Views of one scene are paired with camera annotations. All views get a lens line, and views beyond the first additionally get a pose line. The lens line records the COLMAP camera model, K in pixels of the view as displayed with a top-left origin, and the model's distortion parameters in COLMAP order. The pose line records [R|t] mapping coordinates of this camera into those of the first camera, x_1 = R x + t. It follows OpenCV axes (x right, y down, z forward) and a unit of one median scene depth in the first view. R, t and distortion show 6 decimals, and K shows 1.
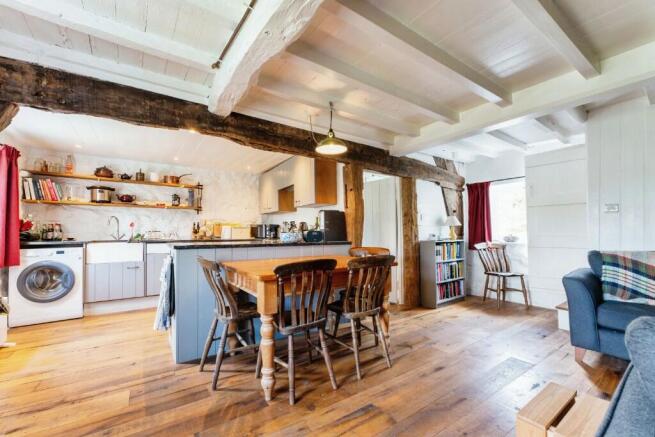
lens RADIAL K [[268.4, 0, 320.3], [0, 268.4, 232.1], [0, 0, 1]] dist [-0.002829, 0.000457]
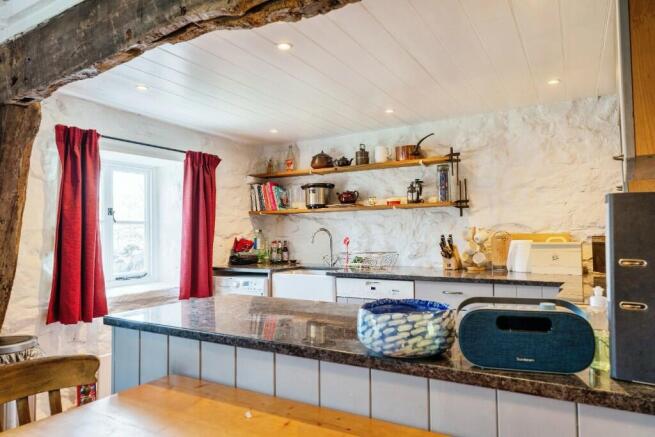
lens RADIAL K [[437.7, 0, 328.2], [0, 437.7, 234.0], [0, 0, 1]] dist [0.002281, -0.006991]
pose [[0.444011, -0.006595, -0.895997, 0.130292], [0.011777, 0.999929, -0.001524, -0.038374], [0.895944, -0.009876, 0.444058, 0.471757]]
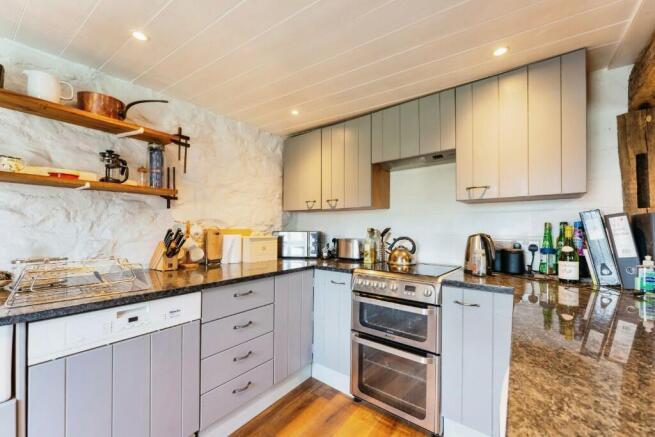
lens RADIAL K [[268.4, 0, 324.4], [0, 268.4, 230.1], [0, 0, 1]] dist [-0.002829, 0.000457]
pose [[0.936668, 0.002897, 0.350207, -0.391207], [-0.004440, 0.999984, 0.003603, -0.036711], [-0.350190, -0.004930, 0.936666, 0.551166]]
